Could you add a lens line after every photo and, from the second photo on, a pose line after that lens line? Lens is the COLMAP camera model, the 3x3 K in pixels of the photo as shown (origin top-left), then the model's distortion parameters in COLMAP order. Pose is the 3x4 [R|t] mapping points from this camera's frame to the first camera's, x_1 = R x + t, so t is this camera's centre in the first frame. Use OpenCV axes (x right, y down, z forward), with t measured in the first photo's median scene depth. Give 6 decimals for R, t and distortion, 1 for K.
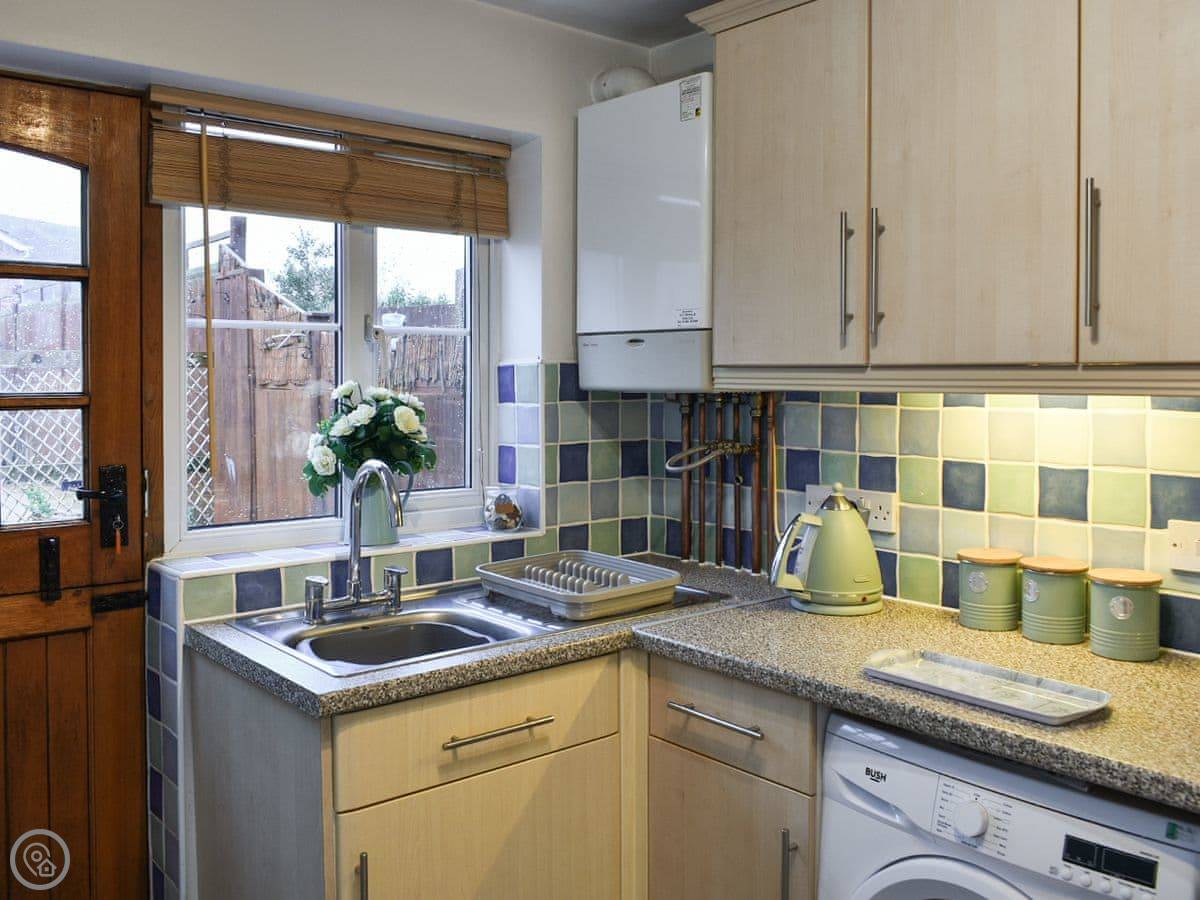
lens RADIAL K [[1036.8, 0, 596.0], [0, 1036.8, 455.6], [0, 0, 1]] dist [0.009606, -0.004747]
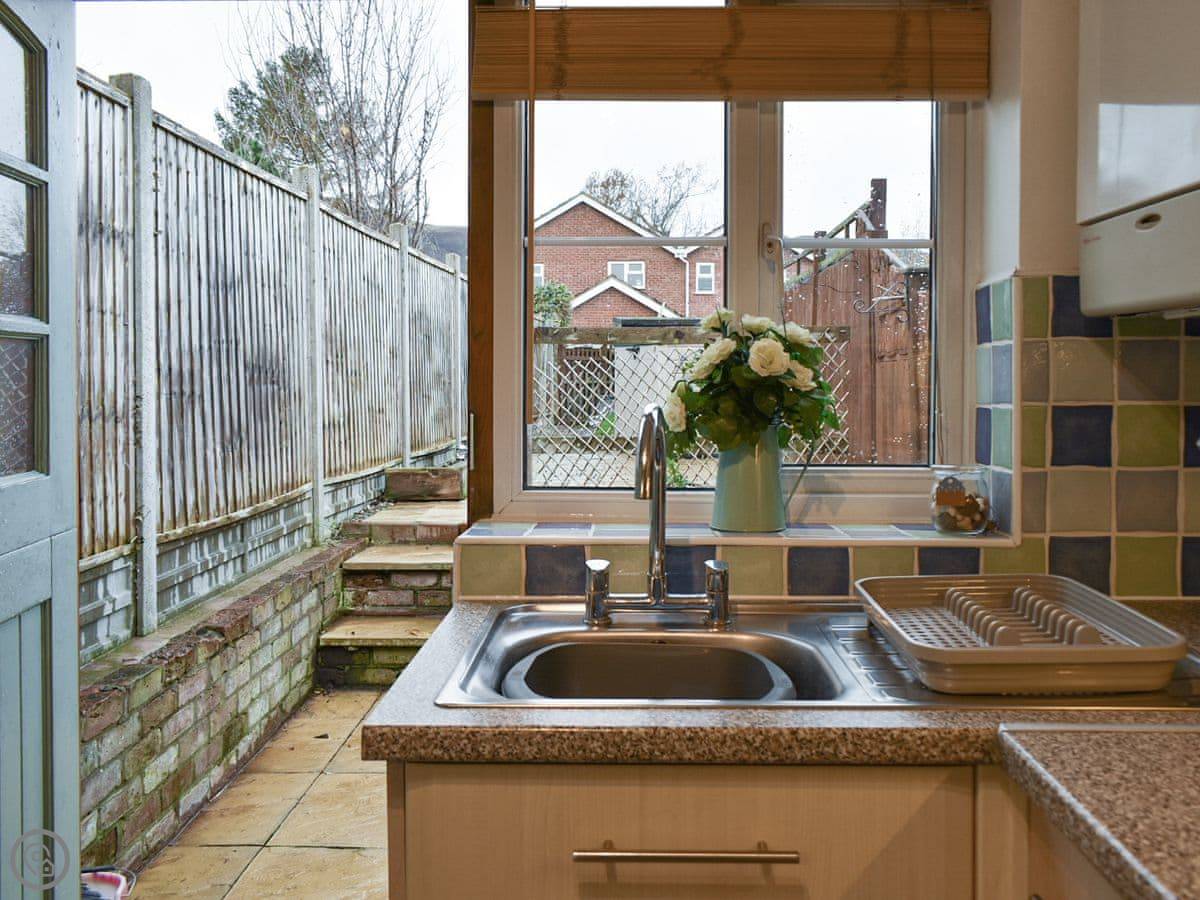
lens RADIAL K [[1036.8, 0, 597.4], [0, 1036.8, 406.2], [0, 0, 1]] dist [0.009606, -0.004747]
pose [[0.760366, 0.021389, -0.649143, 0.200989], [-0.050425, 0.998385, -0.026168, 0.024871], [0.647535, 0.052630, 0.760216, 0.417264]]
